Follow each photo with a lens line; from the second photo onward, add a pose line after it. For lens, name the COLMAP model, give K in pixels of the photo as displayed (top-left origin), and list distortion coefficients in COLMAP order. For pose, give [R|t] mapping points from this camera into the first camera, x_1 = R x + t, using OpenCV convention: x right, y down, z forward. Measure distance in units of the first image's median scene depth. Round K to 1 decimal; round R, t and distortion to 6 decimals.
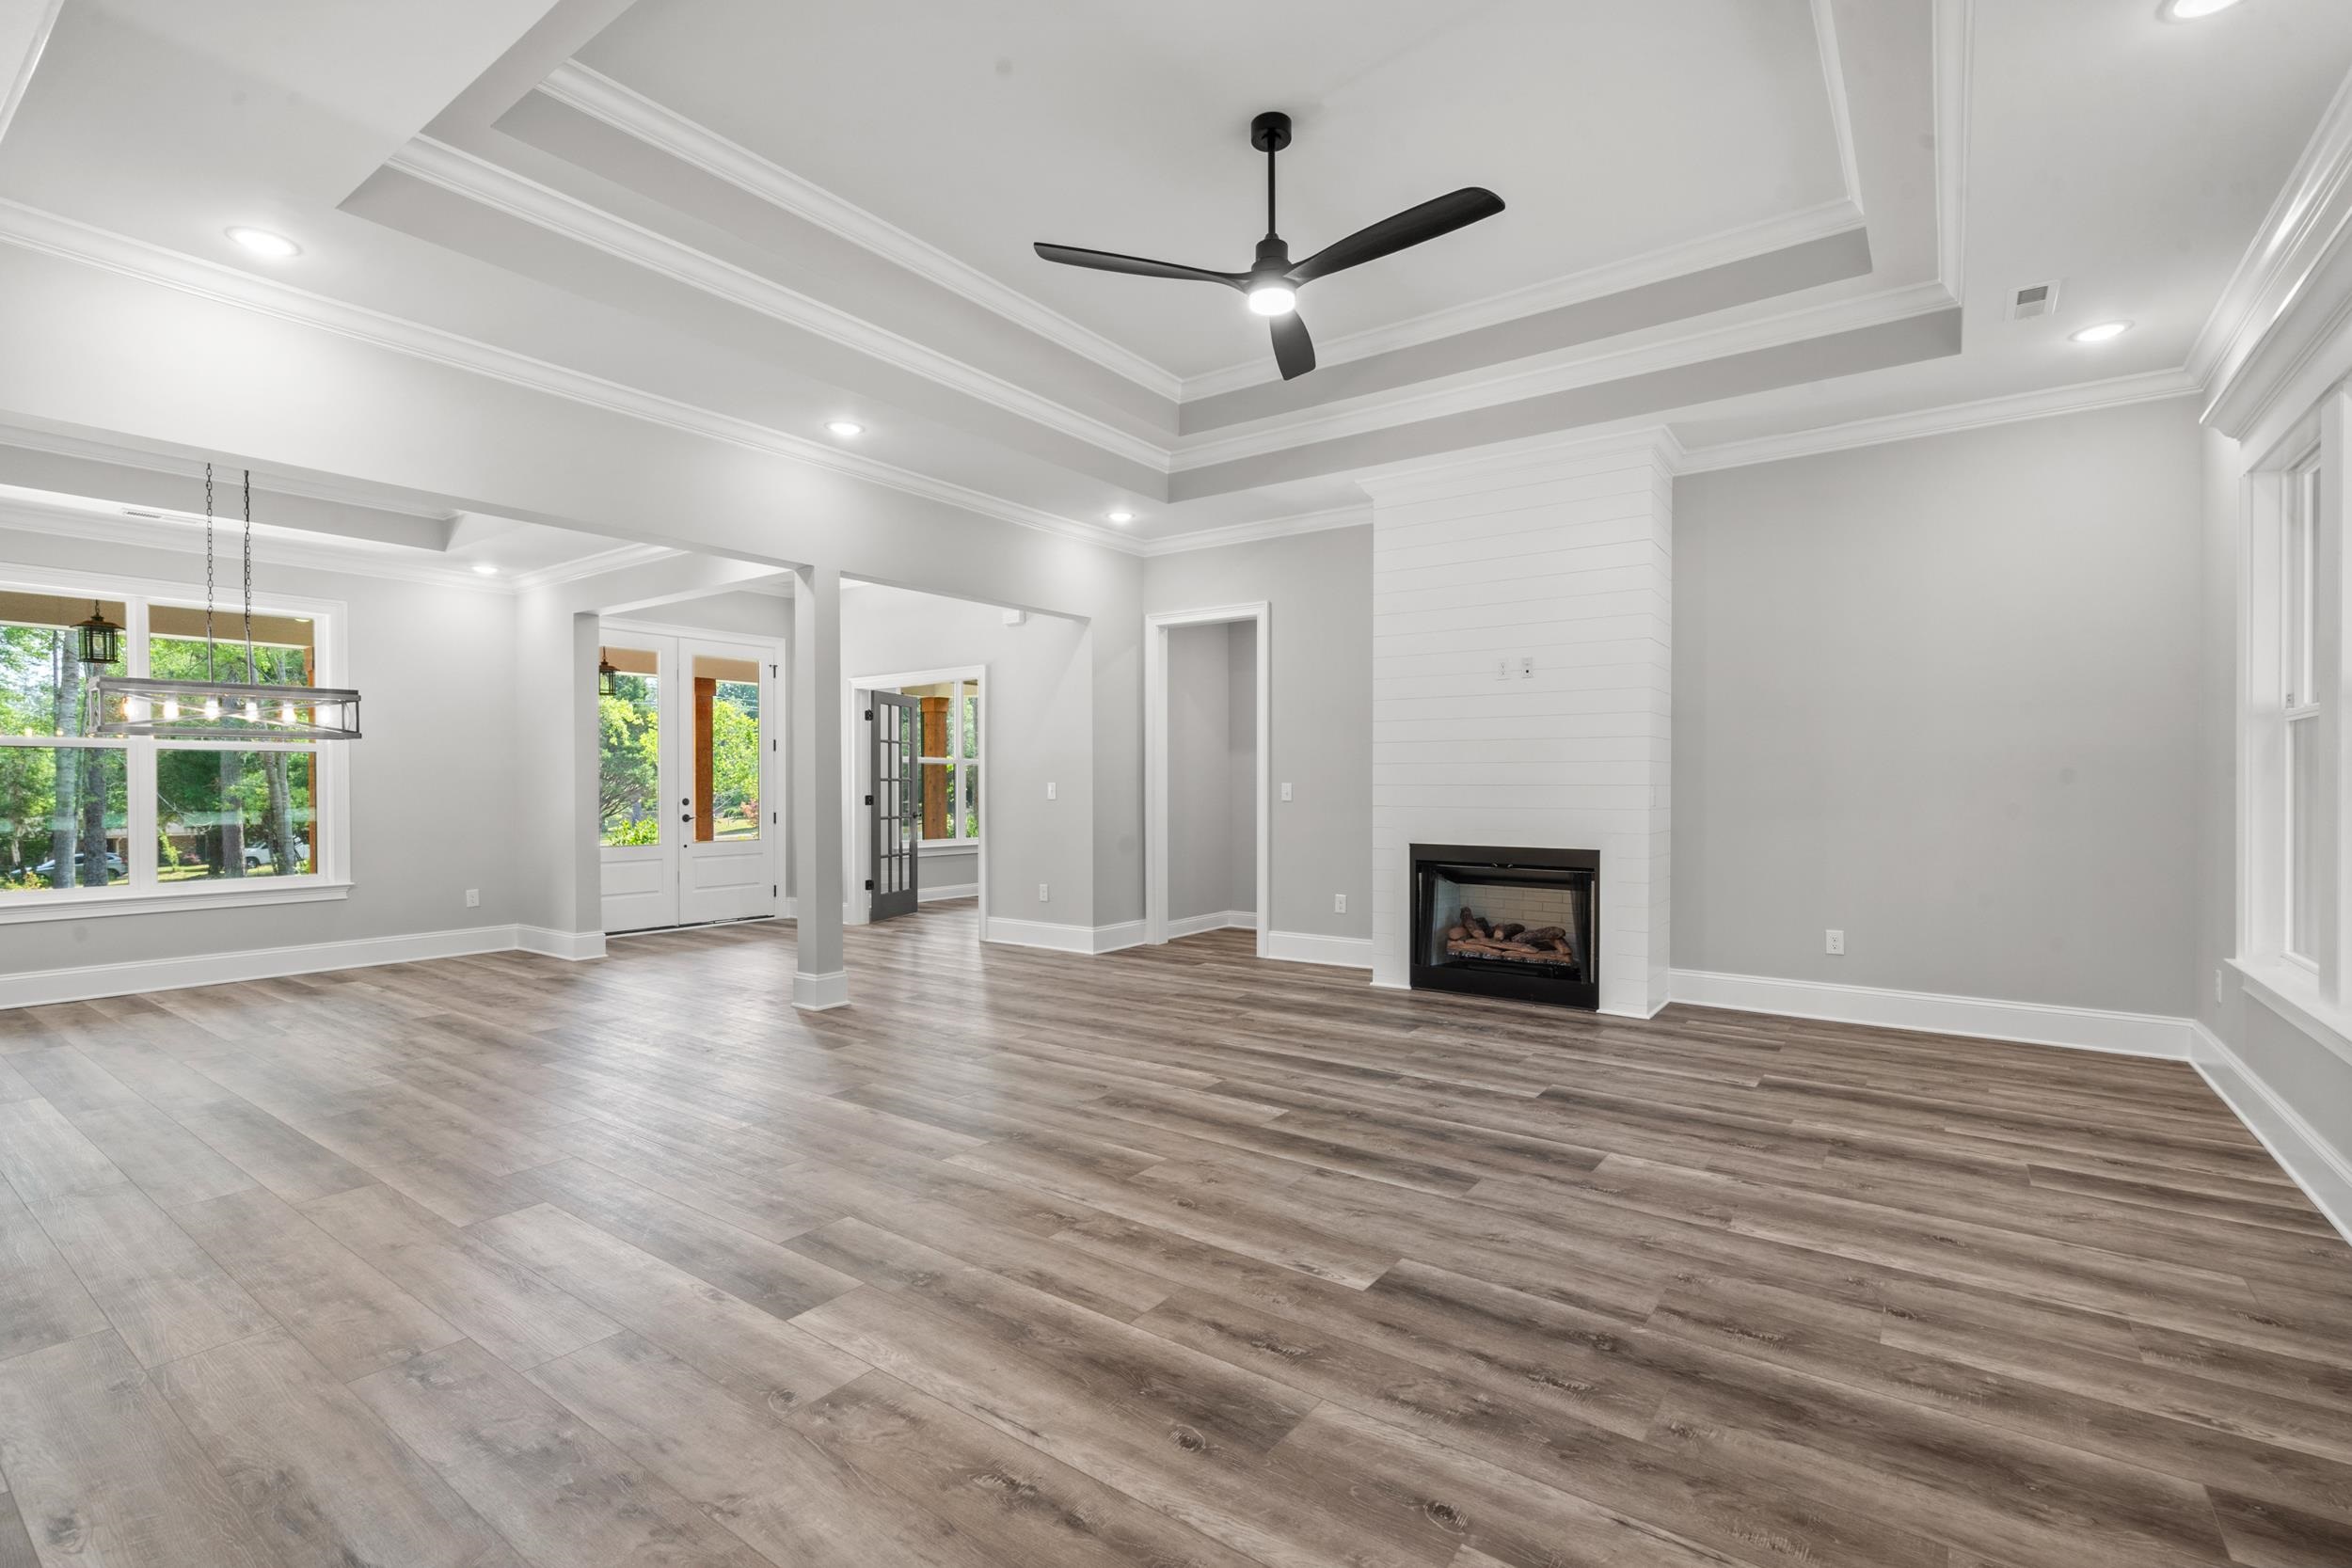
lens RADIAL K [[1069.6, 0, 1164.2], [0, 1069.6, 788.3], [0, 0, 1]] dist [0.001270, 0.000413]
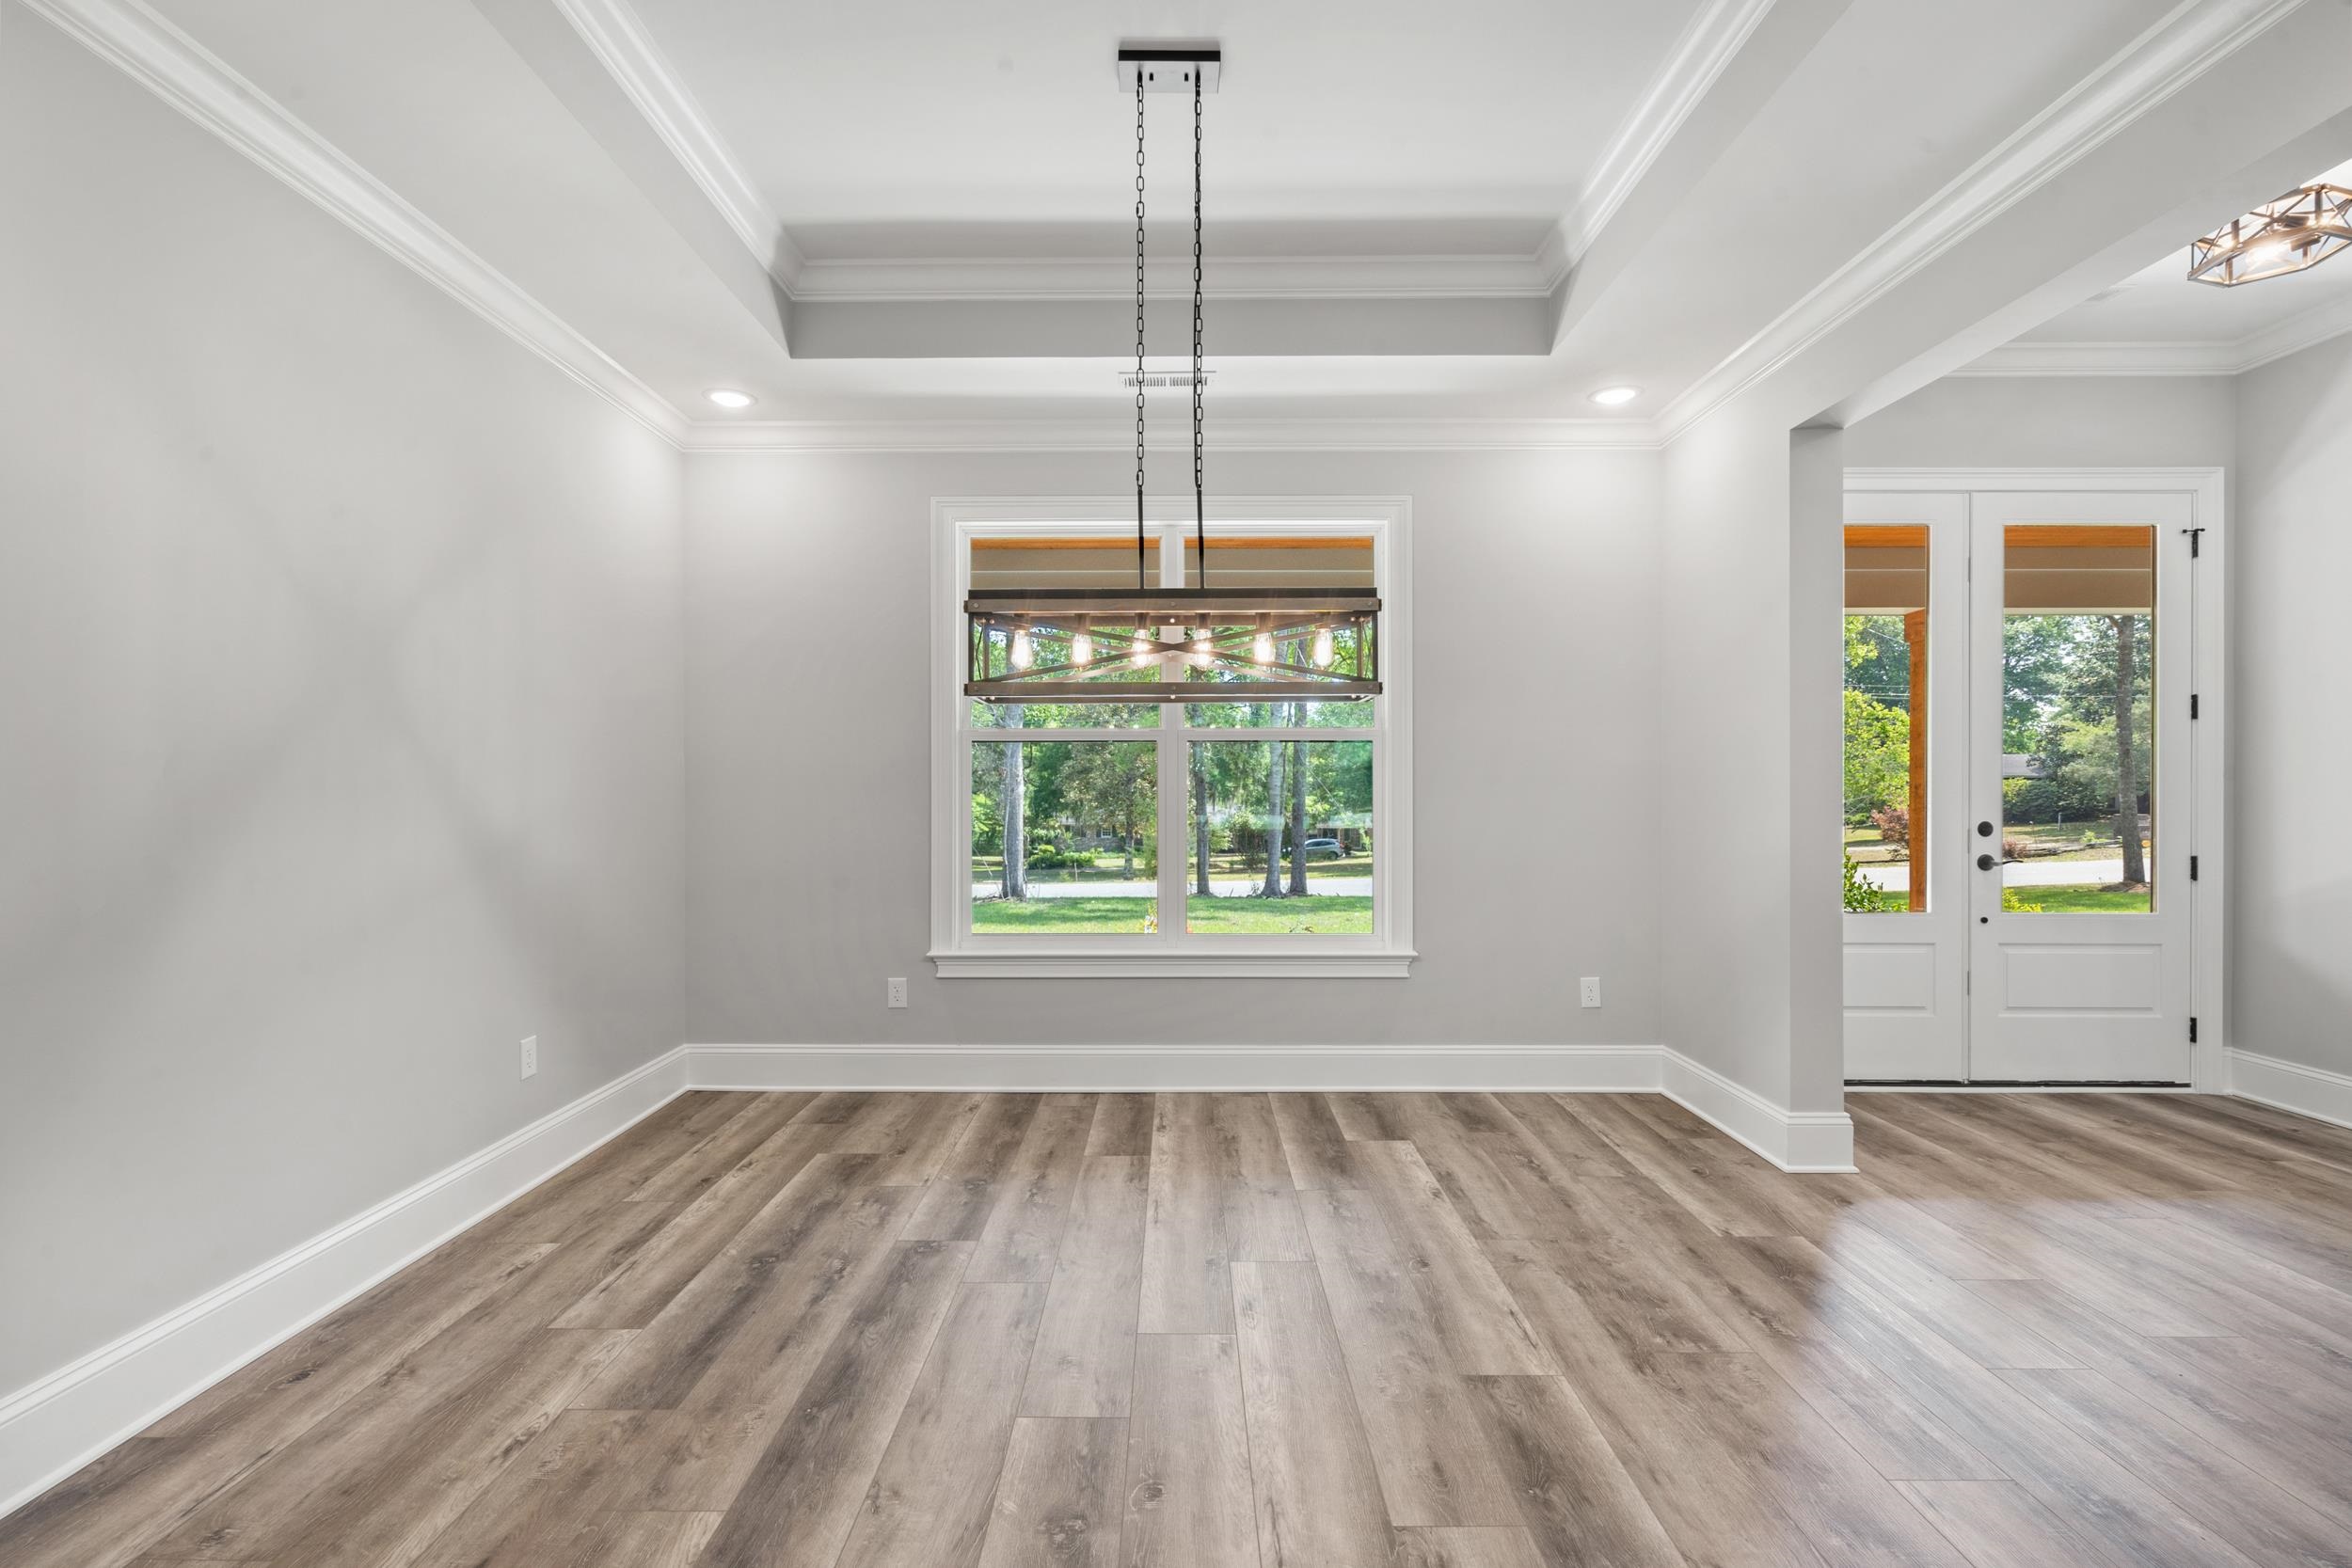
lens RADIAL K [[1069.6, 0, 1174.2], [0, 1069.6, 788.2], [0, 0, 1]] dist [0.001270, 0.000413]
pose [[0.588740, 0.002349, -0.808319, -0.314761], [-0.005649, 0.999983, -0.001208, -0.003513], [0.808303, 0.005277, 0.588743, 0.481826]]
